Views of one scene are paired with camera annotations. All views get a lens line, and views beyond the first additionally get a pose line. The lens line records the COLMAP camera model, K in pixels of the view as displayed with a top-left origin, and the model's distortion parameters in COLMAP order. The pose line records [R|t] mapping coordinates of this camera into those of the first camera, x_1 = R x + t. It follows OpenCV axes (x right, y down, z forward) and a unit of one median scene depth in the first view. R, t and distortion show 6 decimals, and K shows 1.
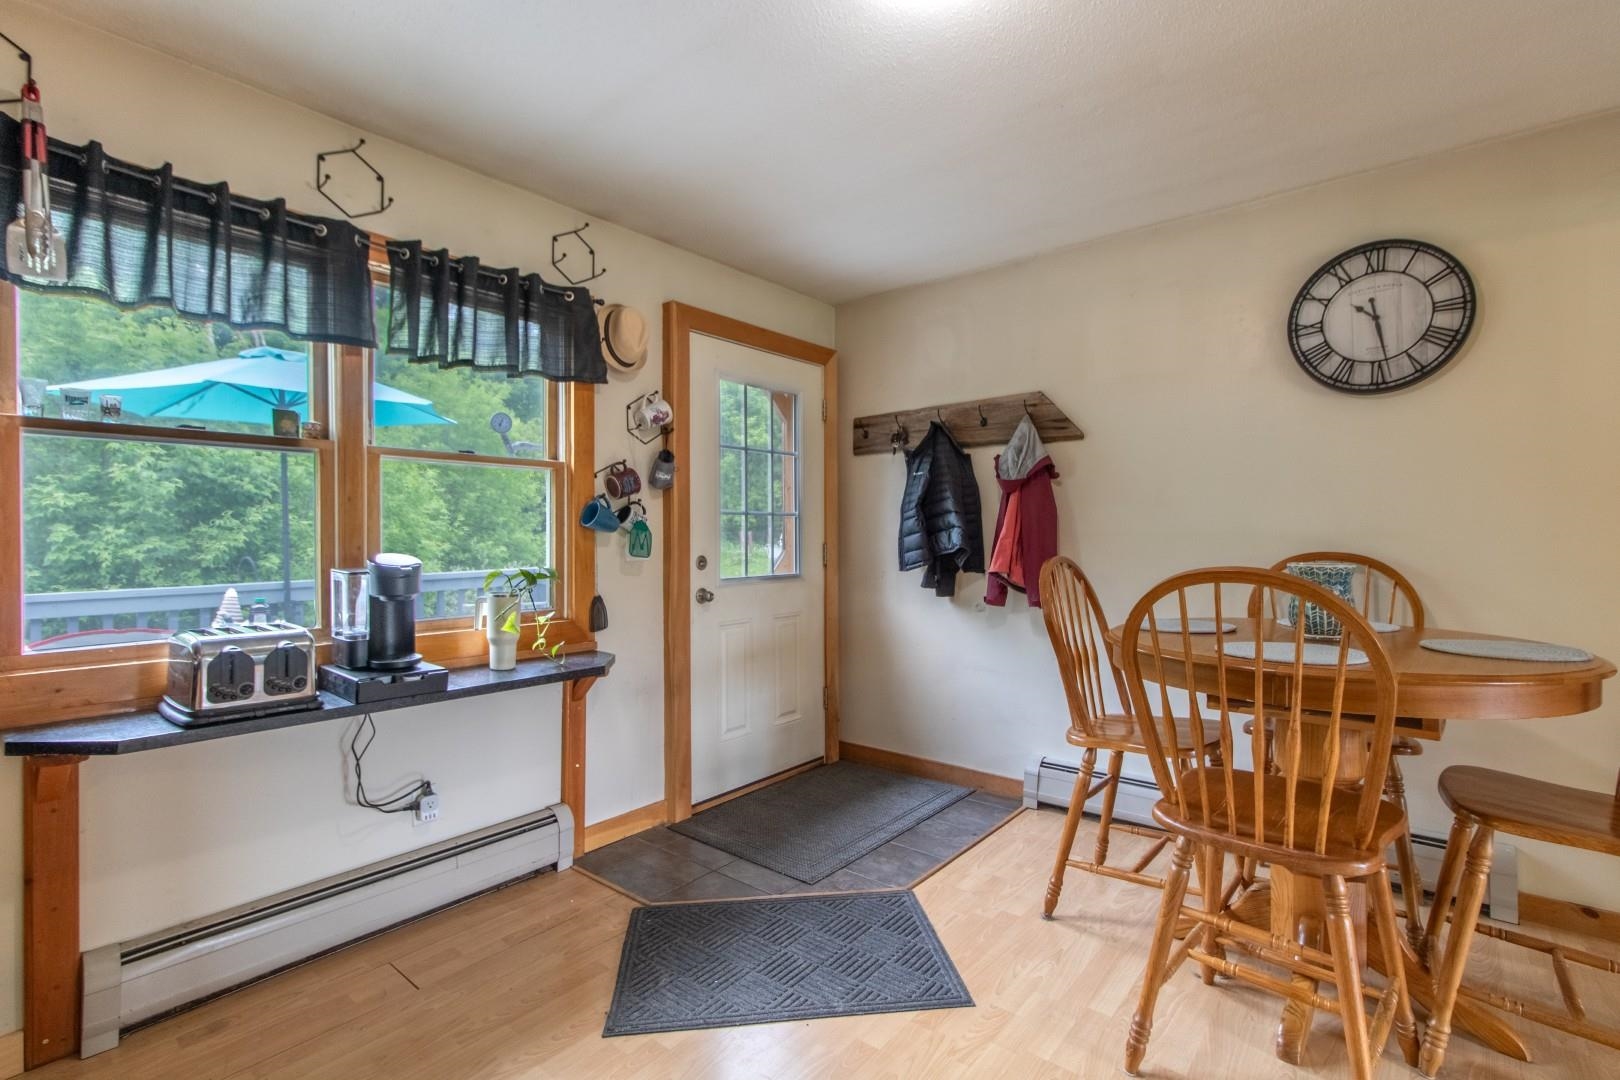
lens RADIAL K [[735.5, 0, 811.0], [0, 735.5, 535.9], [0, 0, 1]] dist [-0.000555, -0.000045]
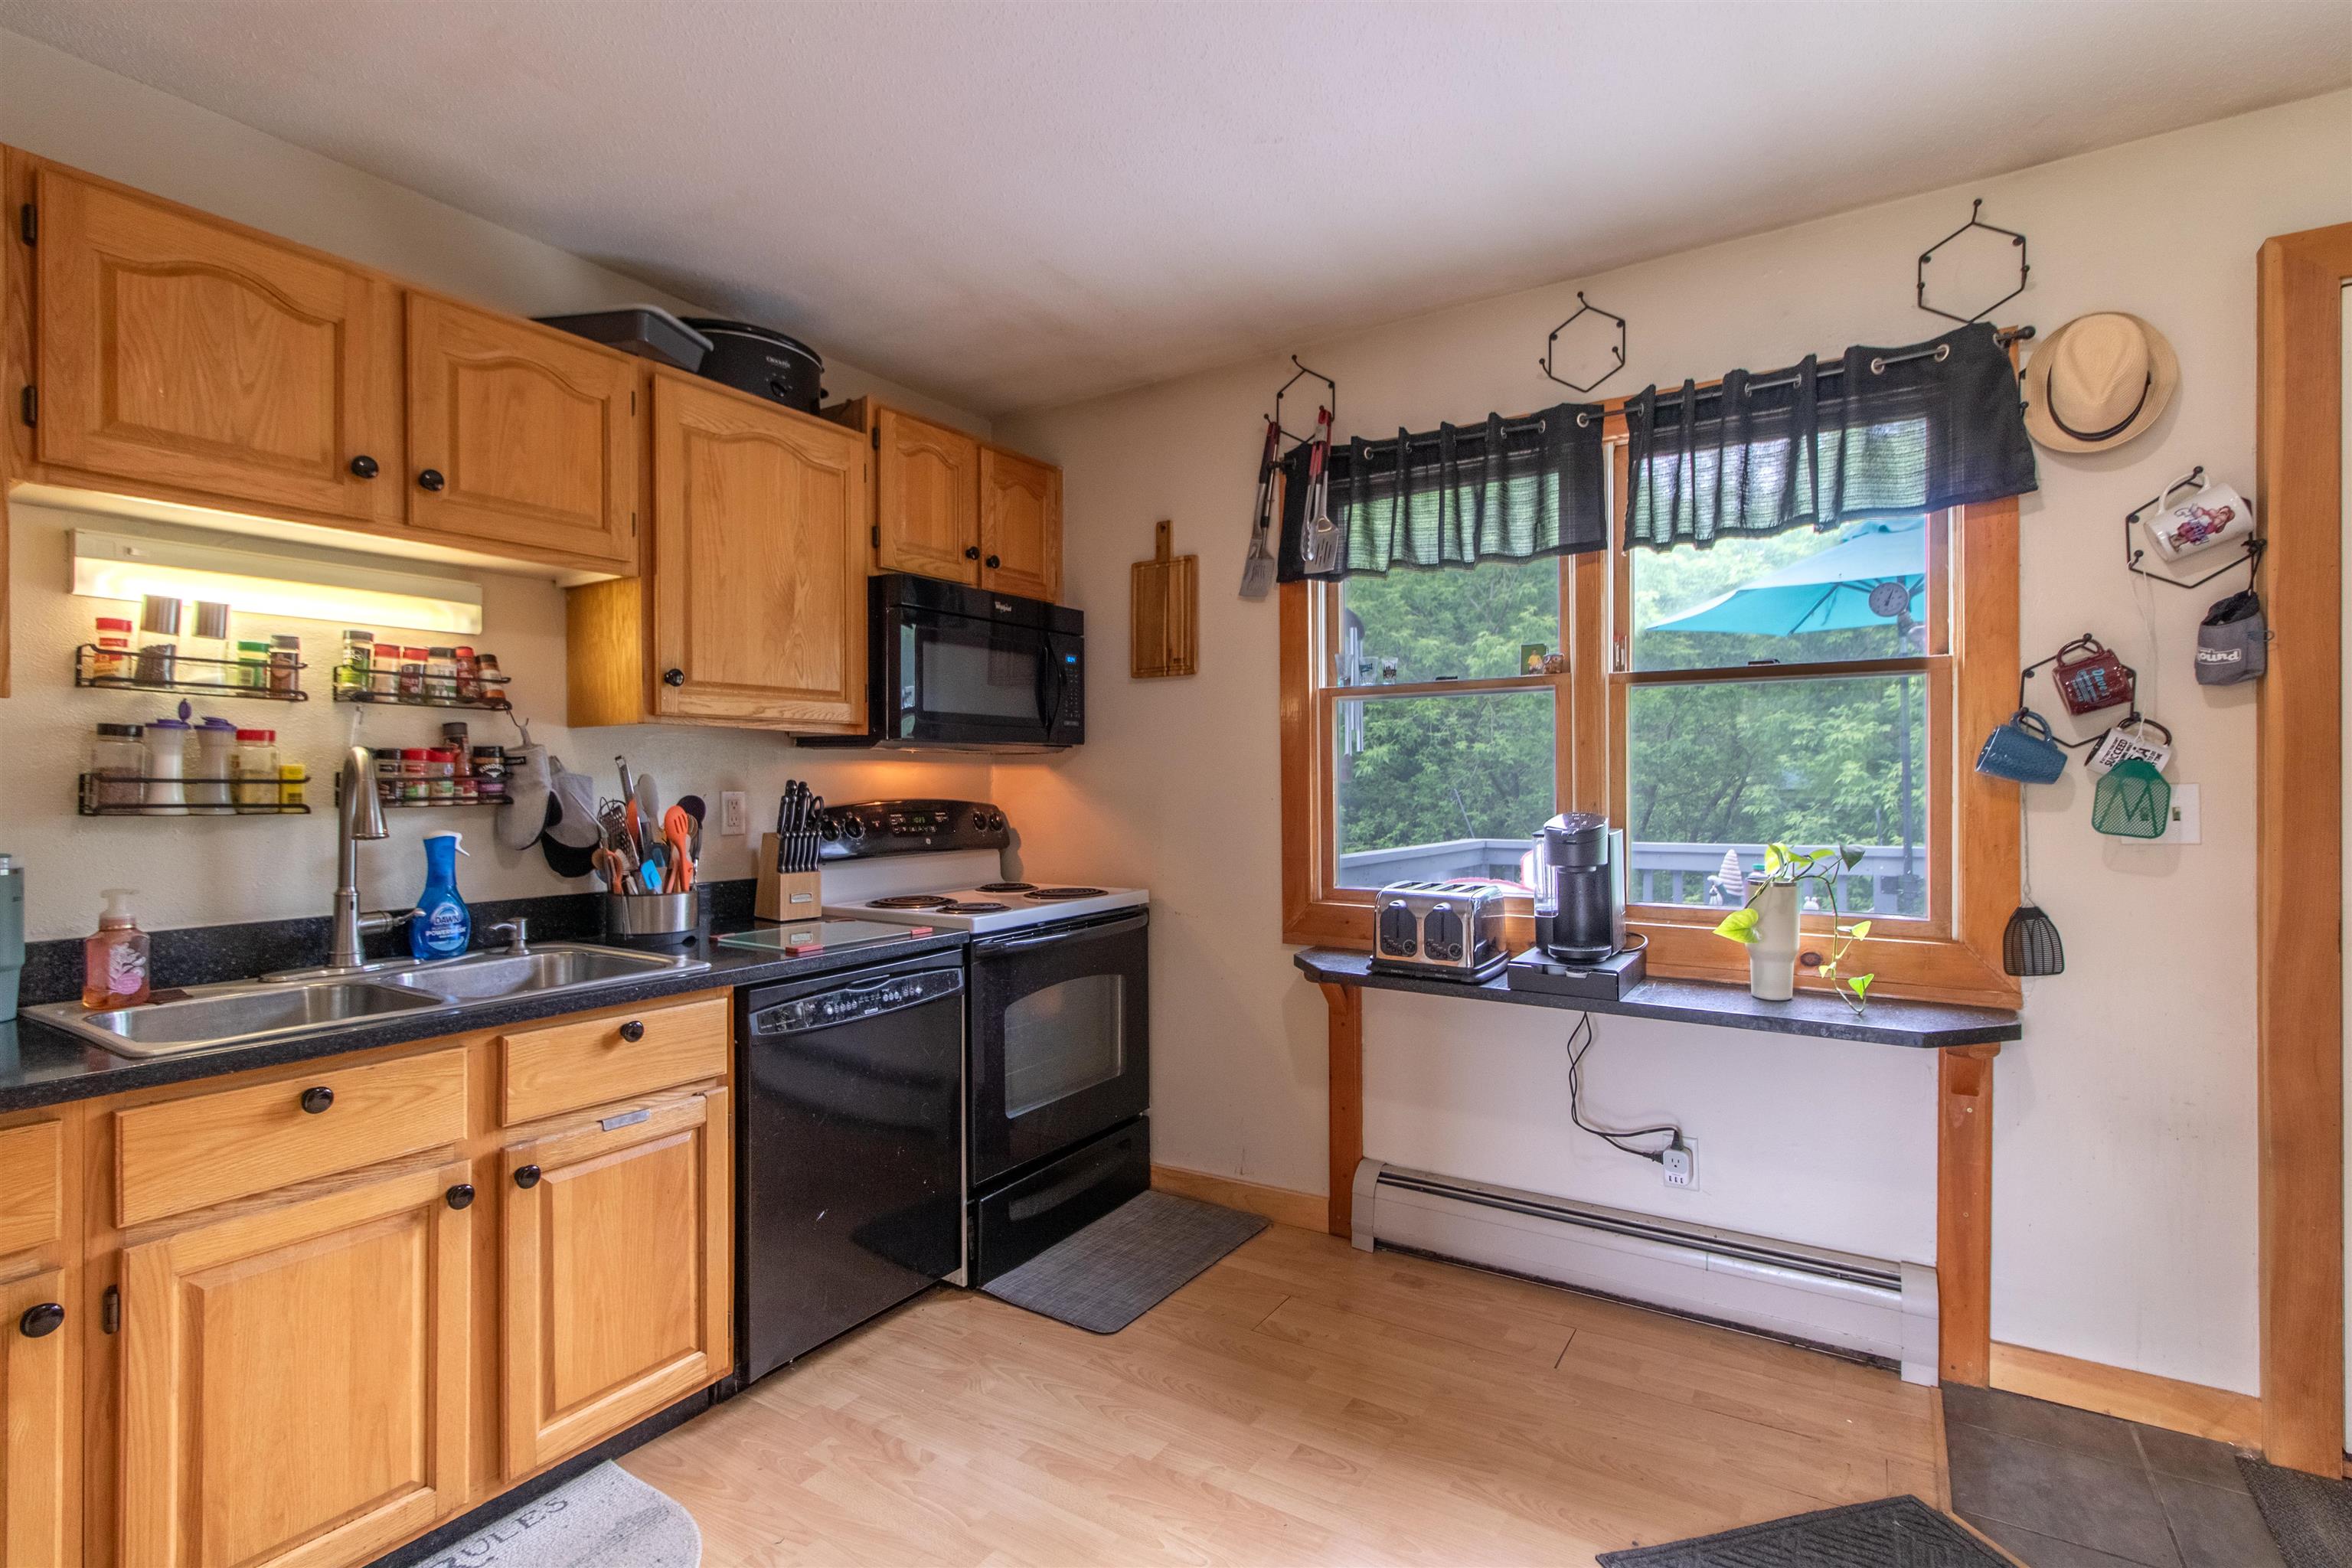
lens RADIAL K [[1097.4, 0, 1186.5], [0, 1097.4, 788.7], [0, 0, 1]] dist [-0.000664, 0.000304]
pose [[0.125571, 0.011969, -0.992012, 0.459191], [0.004732, 0.999909, 0.012663, -0.015995], [0.992073, -0.006285, 0.125503, 0.373102]]
